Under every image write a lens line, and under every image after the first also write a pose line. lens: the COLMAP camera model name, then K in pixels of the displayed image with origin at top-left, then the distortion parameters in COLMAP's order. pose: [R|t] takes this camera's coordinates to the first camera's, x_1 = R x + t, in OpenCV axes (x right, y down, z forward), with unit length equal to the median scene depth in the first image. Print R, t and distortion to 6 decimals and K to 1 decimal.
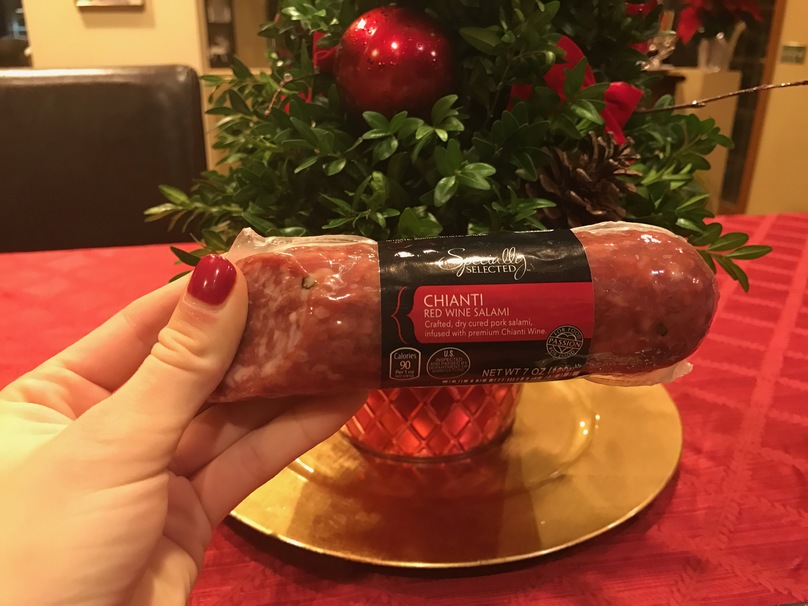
lens RADIAL K [[661.7, 0, 404.0], [0, 661.7, 303.0], [0, 0, 1]] dist [0.003275, -0.010509]
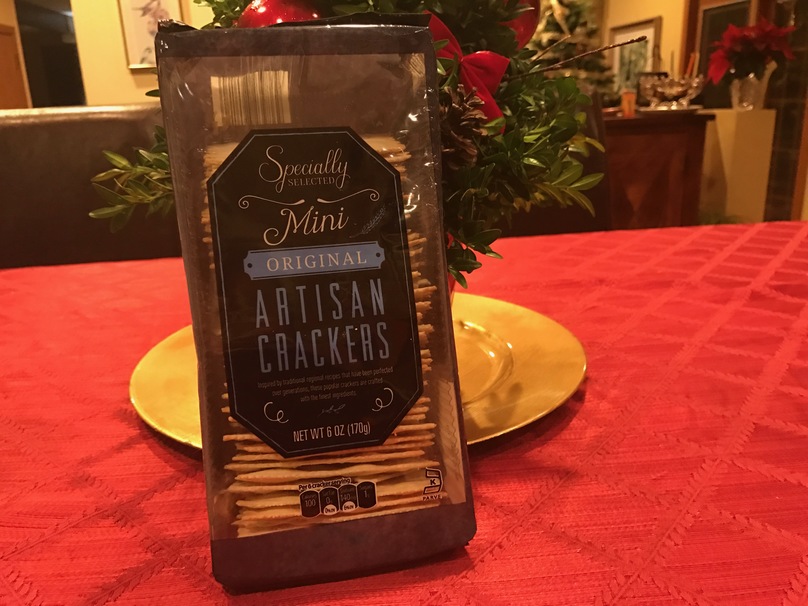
lens RADIAL K [[657.6, 0, 404.0], [0, 657.6, 303.0], [0, 0, 1]] dist [-0.001651, 0.005012]
pose [[0.996663, -0.015026, -0.080227, 0.256418], [0.008499, 0.996670, -0.081095, 0.190118], [0.081179, 0.080142, 0.993472, -0.116625]]
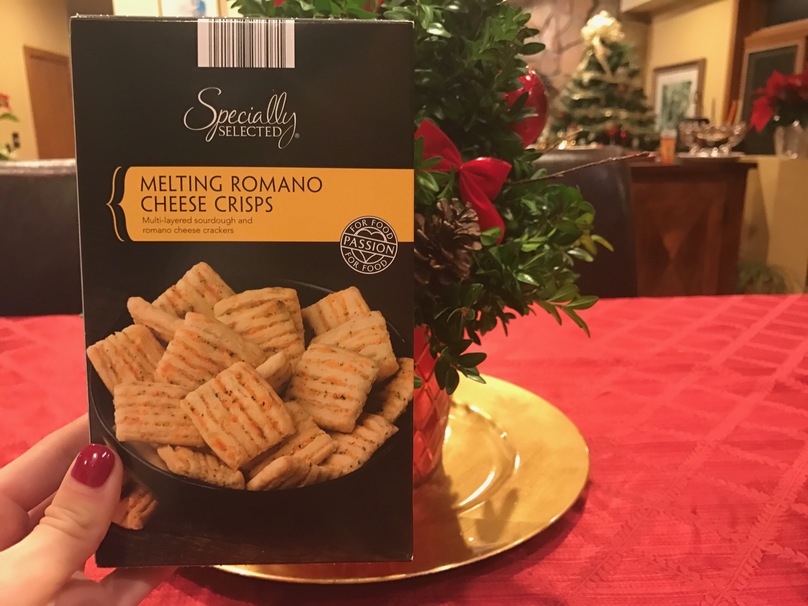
lens RADIAL K [[661.7, 0, 404.0], [0, 661.7, 303.0], [0, 0, 1]] dist [0.003275, -0.010509]
pose [[0.991264, 0.017405, -0.130740, 0.322994], [-0.034045, 0.991428, -0.126144, 0.061911], [0.127424, 0.129493, 0.983359, -0.106833]]
